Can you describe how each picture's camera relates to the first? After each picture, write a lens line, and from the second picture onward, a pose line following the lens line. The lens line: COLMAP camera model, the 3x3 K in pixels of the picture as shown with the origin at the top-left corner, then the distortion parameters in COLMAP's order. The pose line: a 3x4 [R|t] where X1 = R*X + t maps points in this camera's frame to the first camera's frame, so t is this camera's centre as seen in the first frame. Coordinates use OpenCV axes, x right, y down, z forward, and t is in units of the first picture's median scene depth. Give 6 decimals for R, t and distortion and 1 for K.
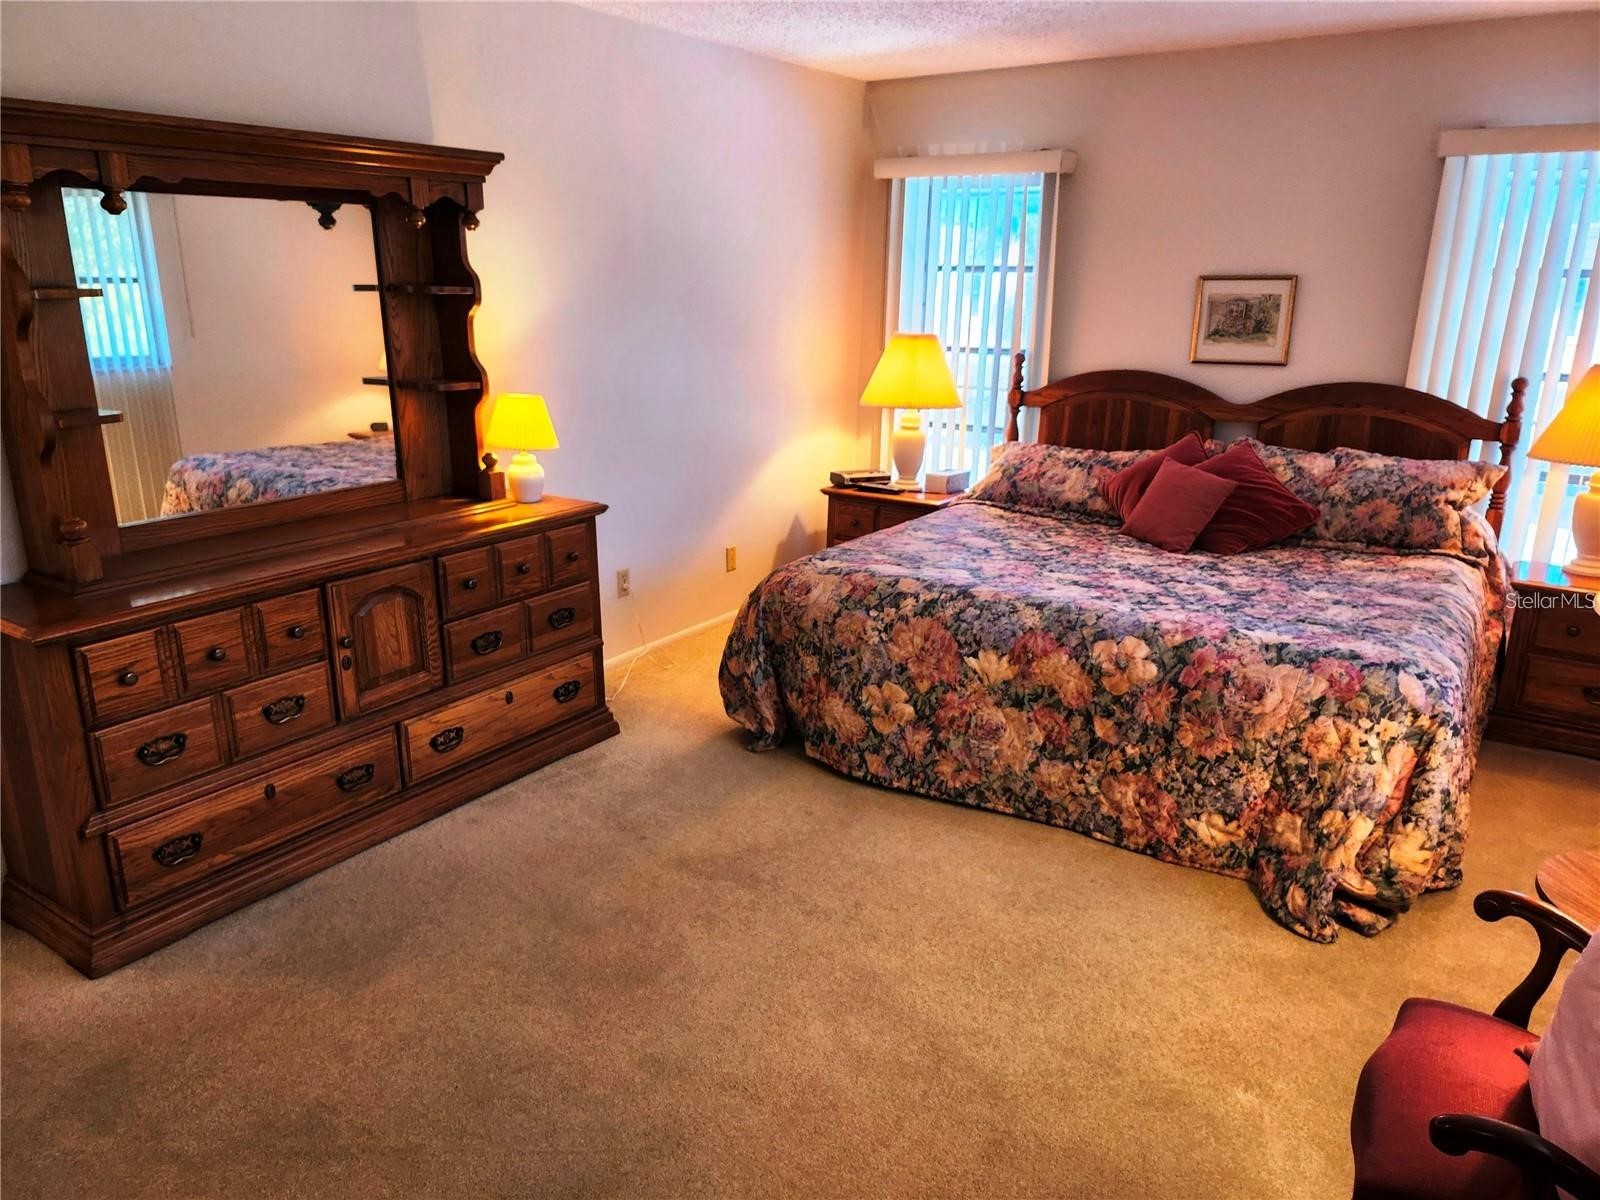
lens RADIAL K [[1107.2, 0, 793.3], [0, 1107.2, 603.7], [0, 0, 1]] dist [0.098819, -0.174794]
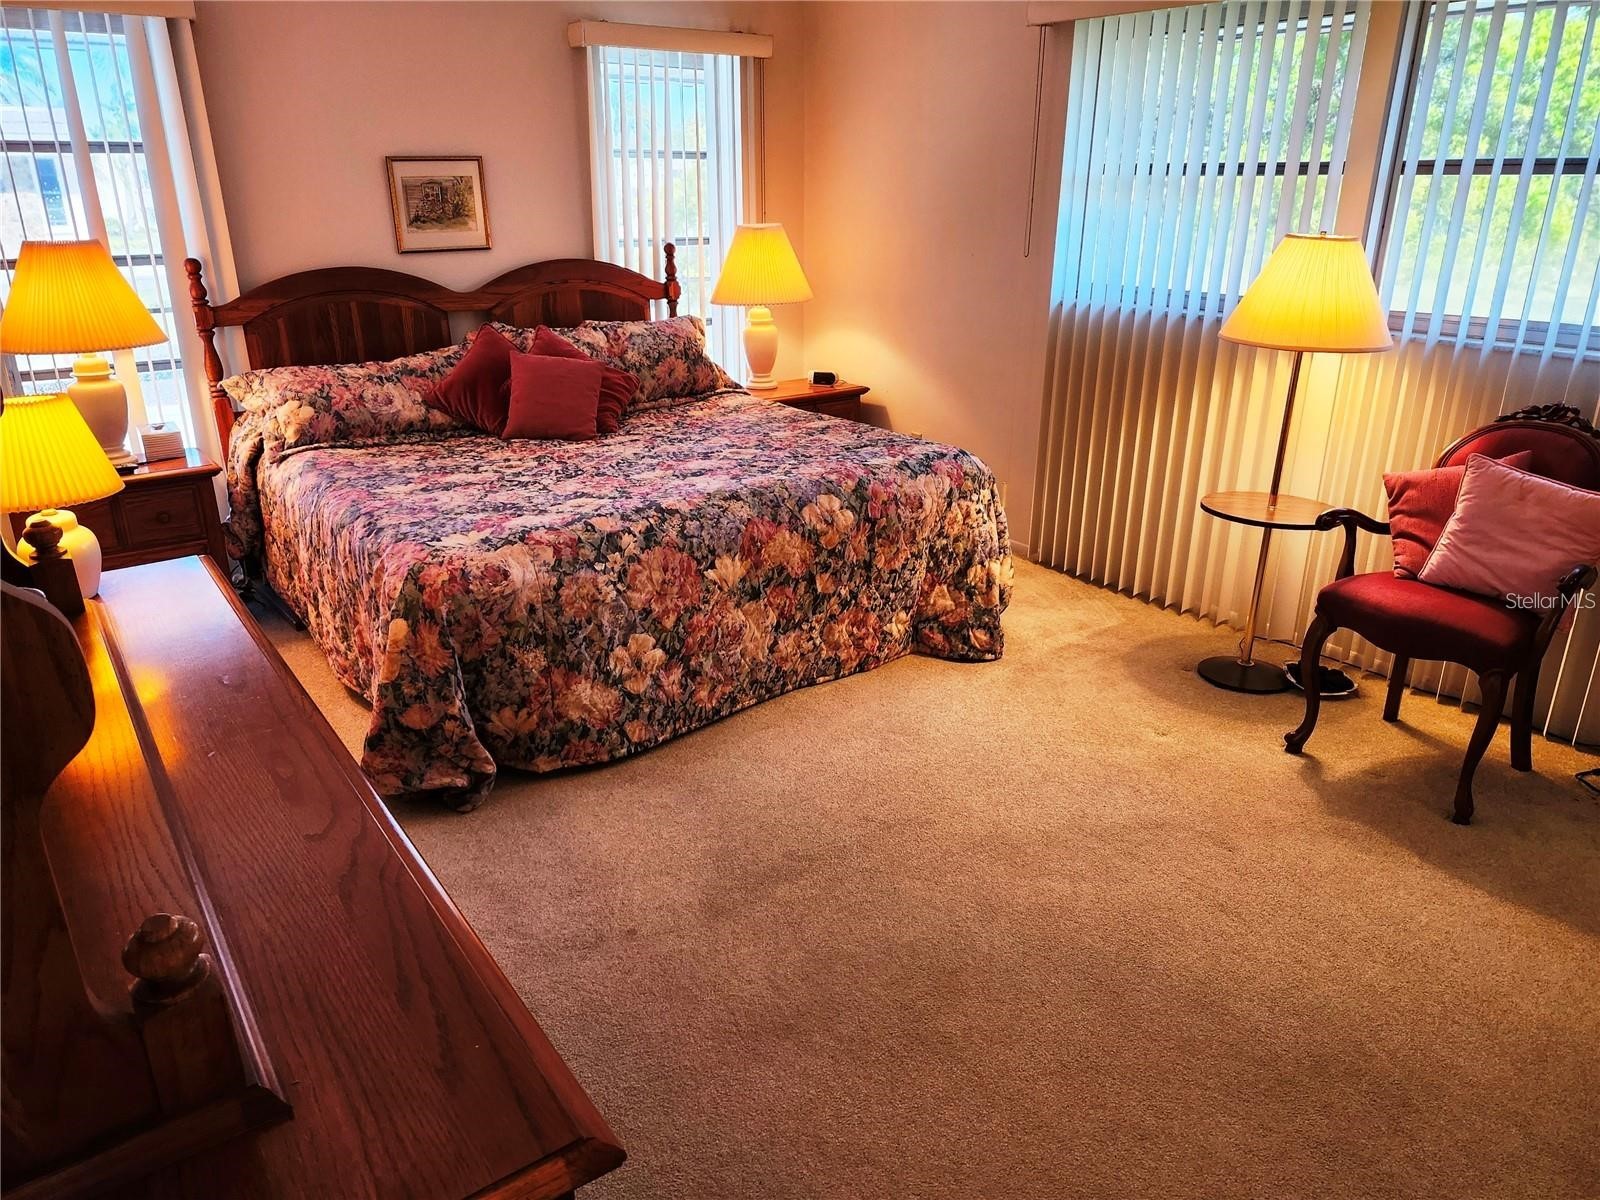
lens RADIAL K [[1107.2, 0, 793.3], [0, 1107.2, 603.7], [0, 0, 1]] dist [0.098819, -0.174794]
pose [[0.341733, -0.346489, 0.873592, -0.638993], [0.266321, 0.927153, 0.263553, -0.151980], [-0.901272, 0.142591, 0.409117, 0.537569]]
